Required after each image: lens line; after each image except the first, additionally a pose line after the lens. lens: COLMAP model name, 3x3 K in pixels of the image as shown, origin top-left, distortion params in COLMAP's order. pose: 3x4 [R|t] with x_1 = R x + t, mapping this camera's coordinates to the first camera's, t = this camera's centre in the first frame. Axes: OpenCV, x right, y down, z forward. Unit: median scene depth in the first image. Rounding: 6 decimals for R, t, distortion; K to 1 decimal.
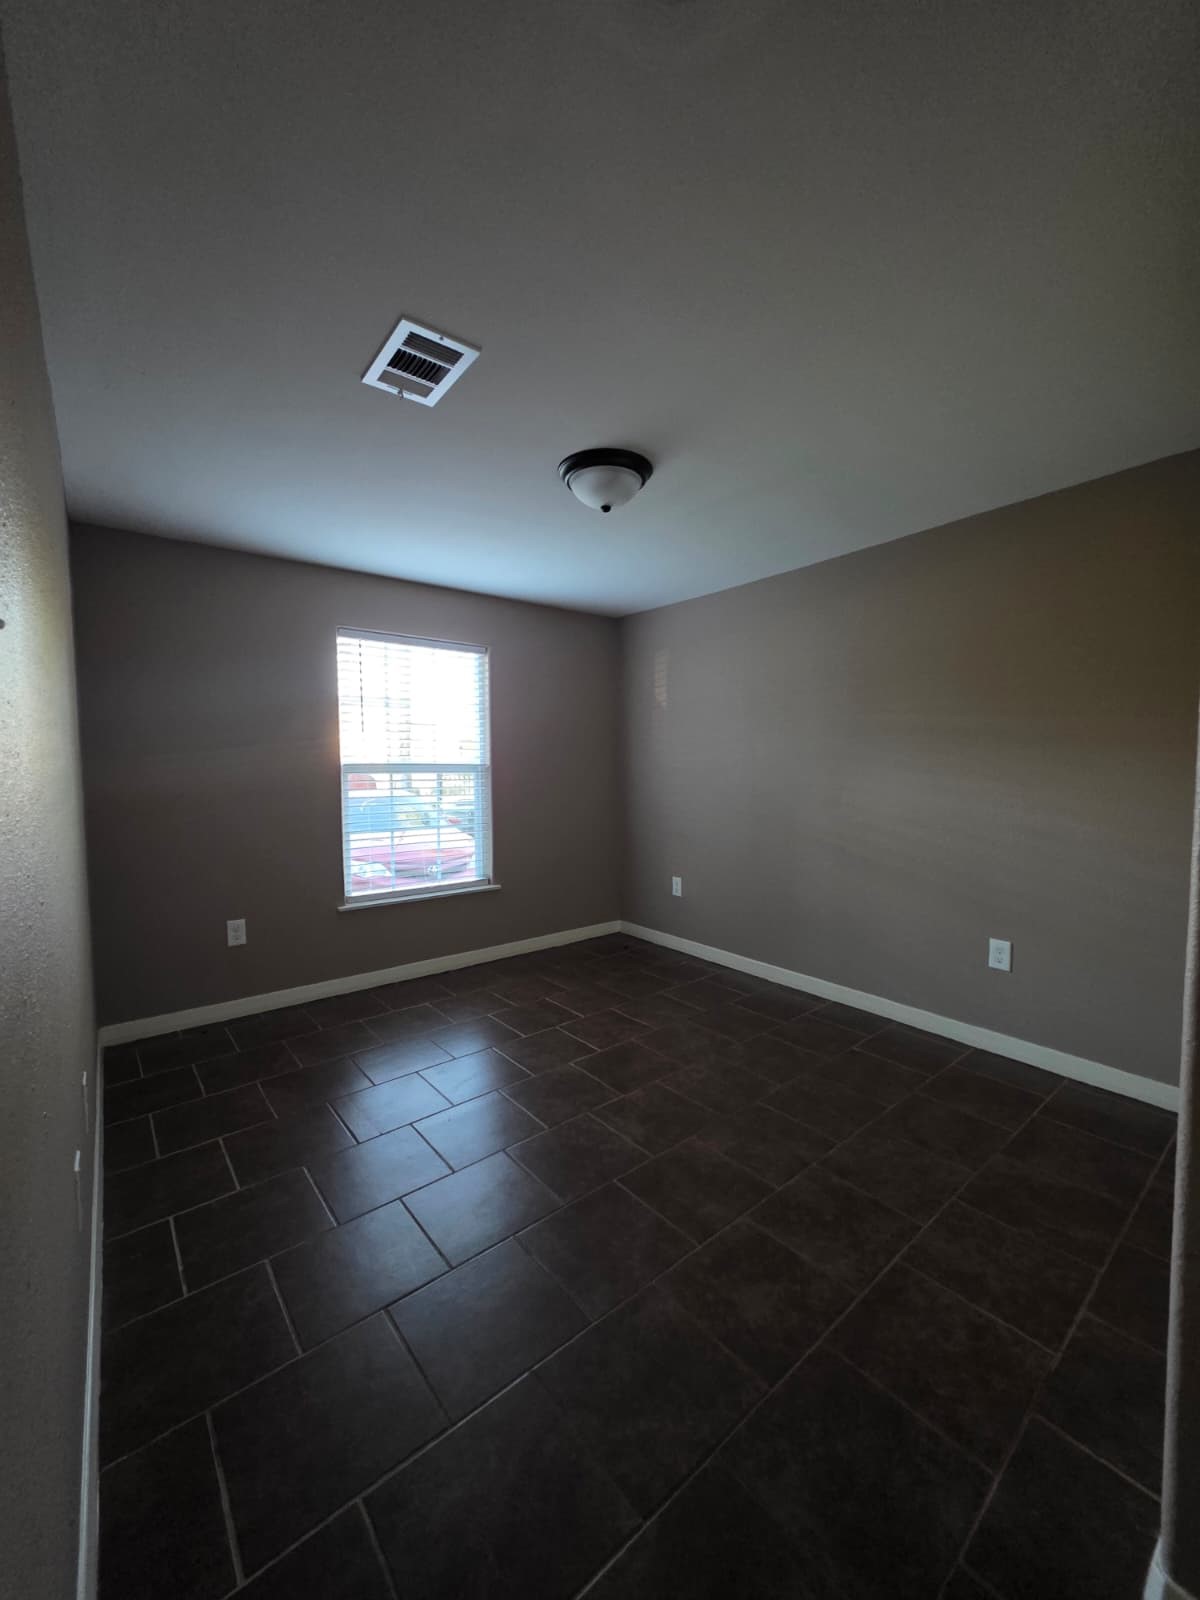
lens RADIAL K [[617.1, 0, 597.0], [0, 617.1, 802.8], [0, 0, 1]] dist [0.000085, 0.000041]
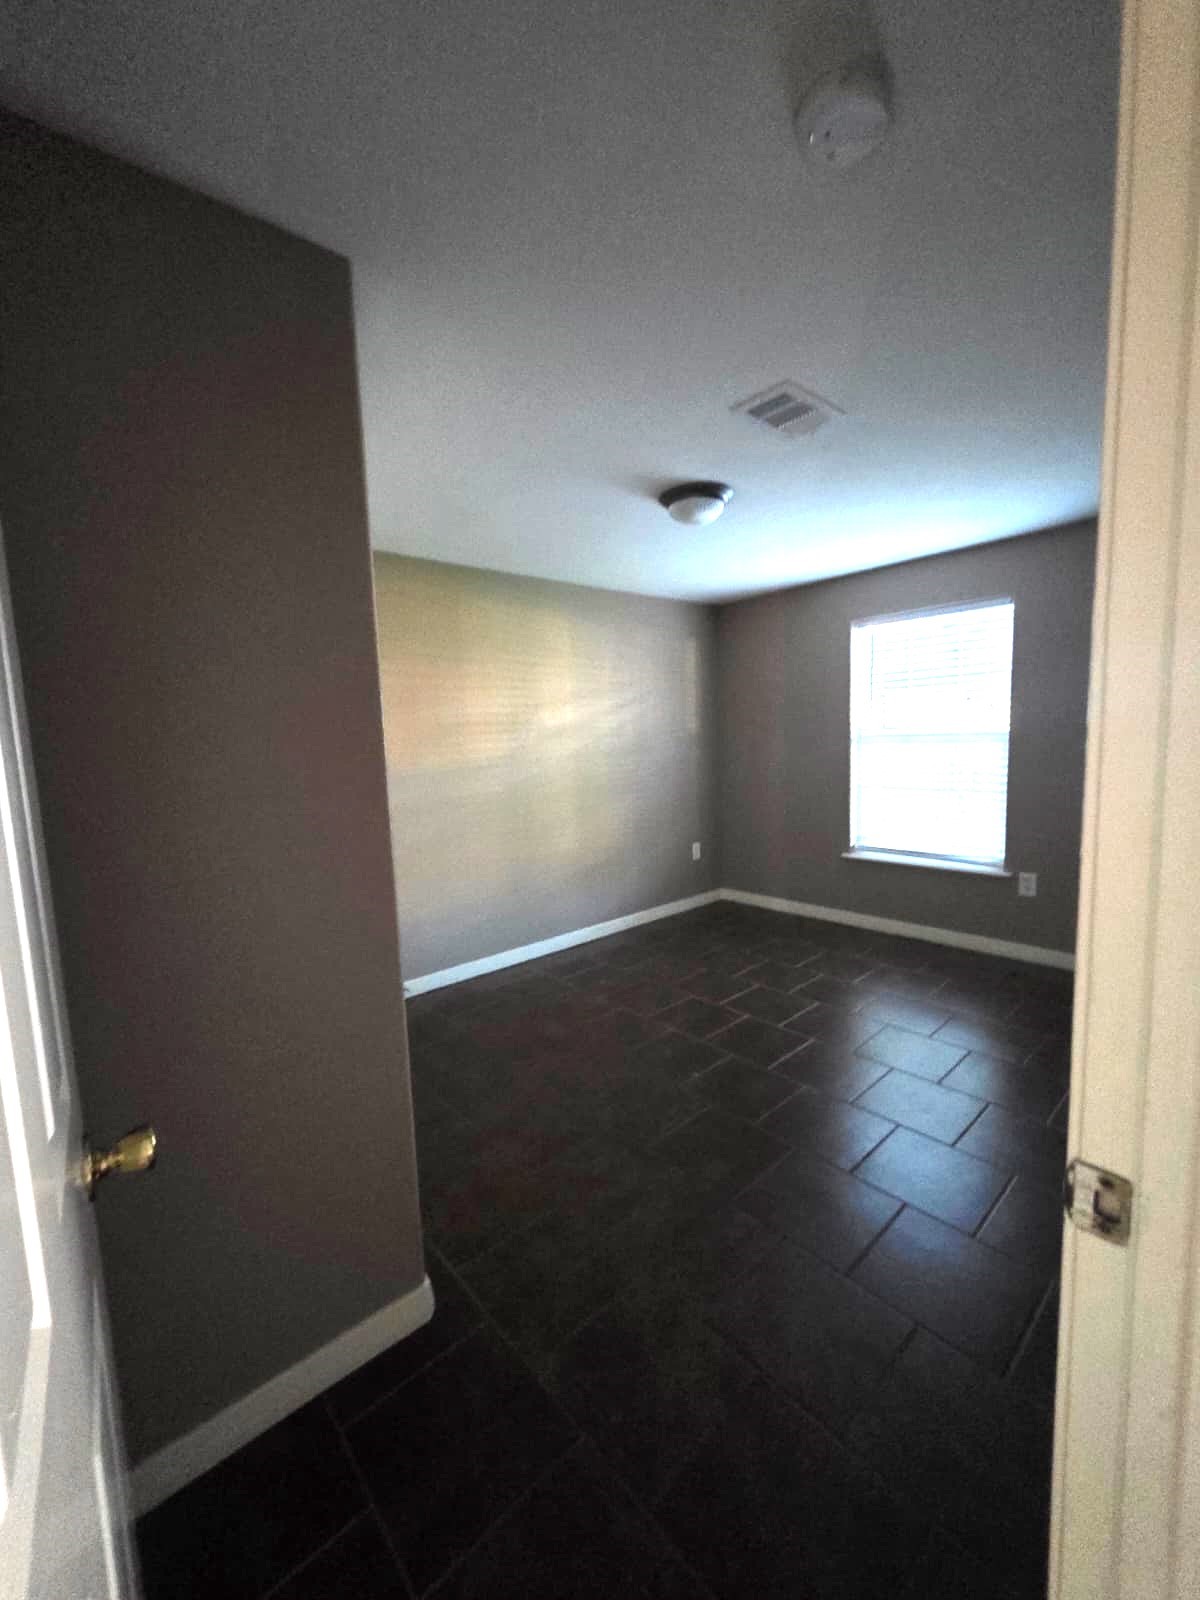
lens RADIAL K [[634.3, 0, 605.9], [0, 634.3, 806.3], [0, 0, 1]] dist [0.001264, 0.000304]
pose [[0.041037, 0.111452, -0.992922, 0.793575], [-0.020228, 0.993648, 0.110697, -0.054295], [0.998953, 0.015542, 0.043031, 0.463141]]
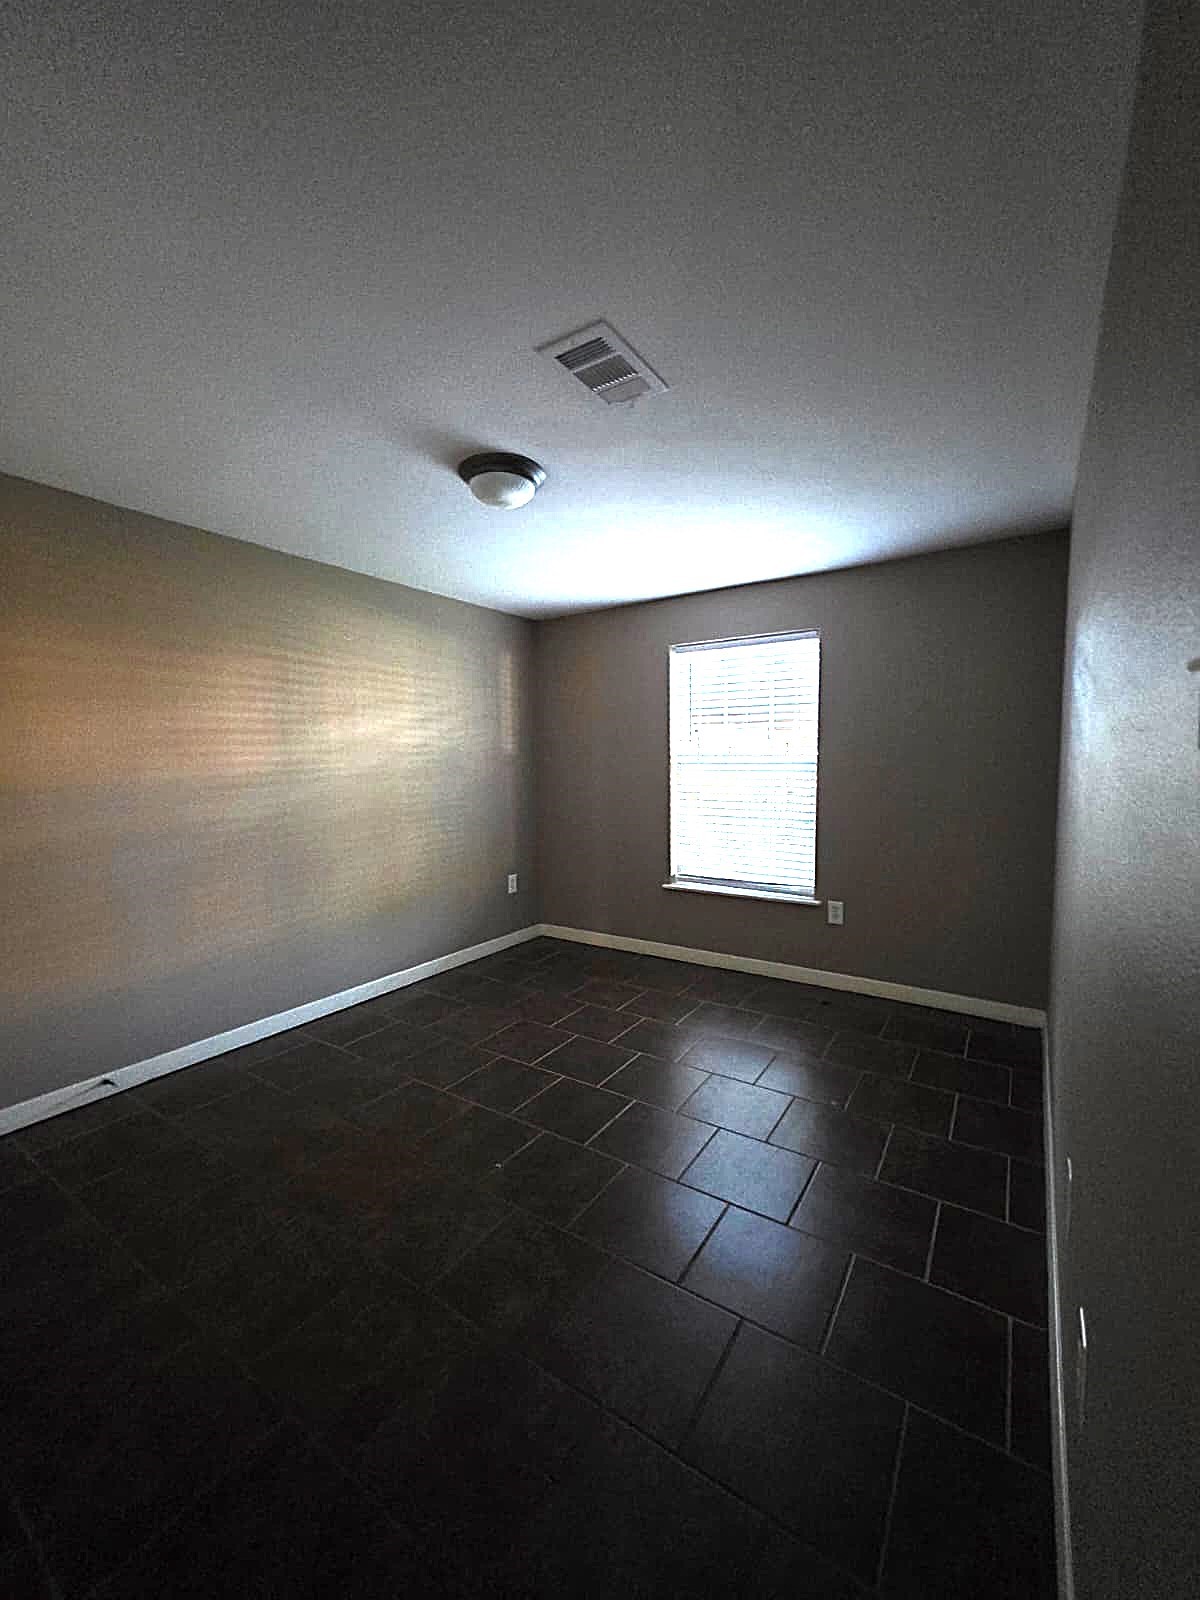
lens RADIAL K [[634.3, 0, 605.9], [0, 634.3, 806.3], [0, 0, 1]] dist [0.001264, 0.000304]
pose [[0.306057, 0.069744, -0.949455, 0.678698], [-0.048146, 0.997171, 0.057729, -0.043254], [0.950795, 0.028044, 0.308549, 0.506293]]
